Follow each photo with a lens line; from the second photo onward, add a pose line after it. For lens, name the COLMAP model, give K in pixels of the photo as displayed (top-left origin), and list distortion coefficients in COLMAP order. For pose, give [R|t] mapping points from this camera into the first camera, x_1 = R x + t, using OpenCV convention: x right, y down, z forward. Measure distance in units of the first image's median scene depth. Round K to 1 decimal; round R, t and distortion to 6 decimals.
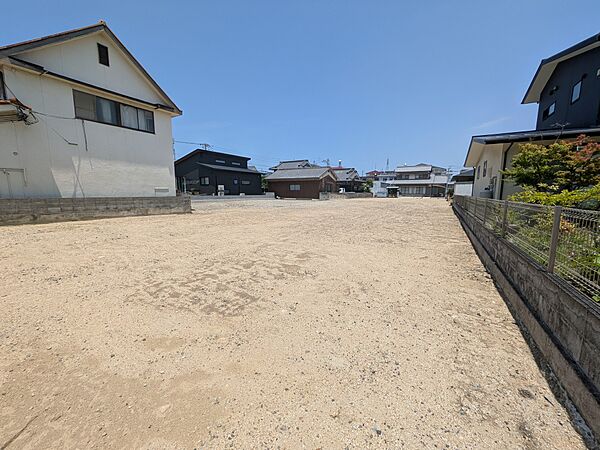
lens RADIAL K [[237.8, 0, 300.0], [0, 237.8, 225.0], [0, 0, 1]] dist [-0.001411, -0.000376]
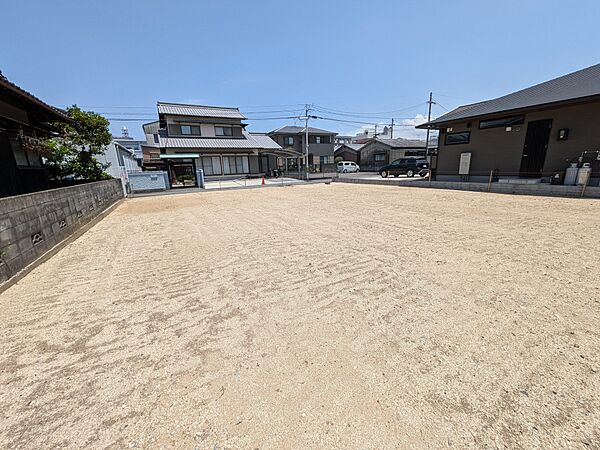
lens RADIAL K [[237.8, 0, 300.0], [0, 237.8, 225.0], [0, 0, 1]] dist [-0.001411, -0.000376]
pose [[0.486745, -0.235029, 0.841333, 0.785081], [0.152933, 0.971178, 0.182823, -0.447106], [-0.860053, 0.039679, 0.508660, 3.069169]]
